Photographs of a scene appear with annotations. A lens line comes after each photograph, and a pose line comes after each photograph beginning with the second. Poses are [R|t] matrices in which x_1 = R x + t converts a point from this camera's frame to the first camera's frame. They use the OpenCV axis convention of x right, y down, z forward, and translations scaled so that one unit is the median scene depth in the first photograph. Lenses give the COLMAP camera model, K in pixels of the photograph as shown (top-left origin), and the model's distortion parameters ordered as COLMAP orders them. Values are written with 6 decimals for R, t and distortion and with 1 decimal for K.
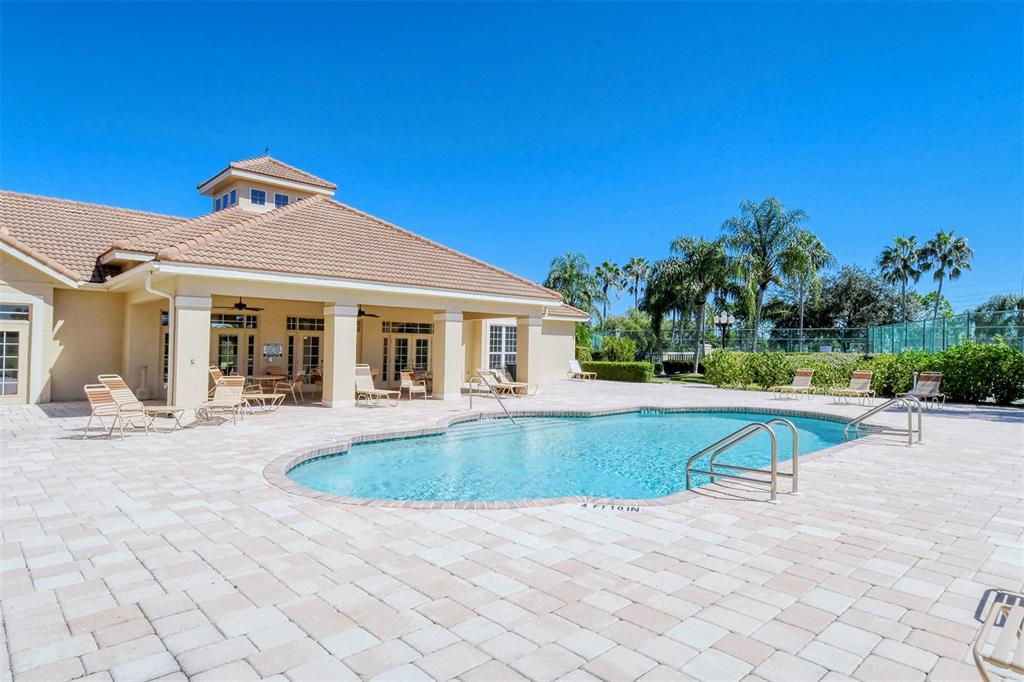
lens RADIAL K [[590.8, 0, 515.0], [0, 590.8, 339.2], [0, 0, 1]] dist [0.032855, -0.005618]
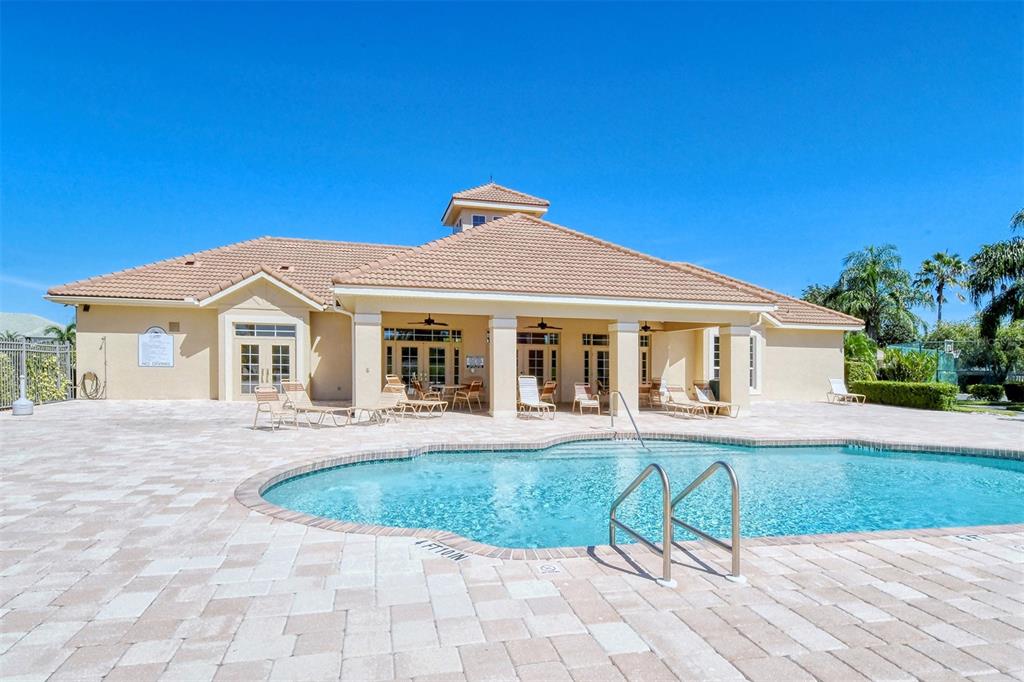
lens RADIAL K [[590.8, 0, 513.6], [0, 590.8, 359.5], [0, 0, 1]] dist [0.032855, -0.005618]
pose [[0.857690, 0.004963, -0.514143, 0.207468], [-0.001157, 0.999970, 0.007724, 0.005705], [0.514166, -0.006030, 0.857669, 0.112984]]
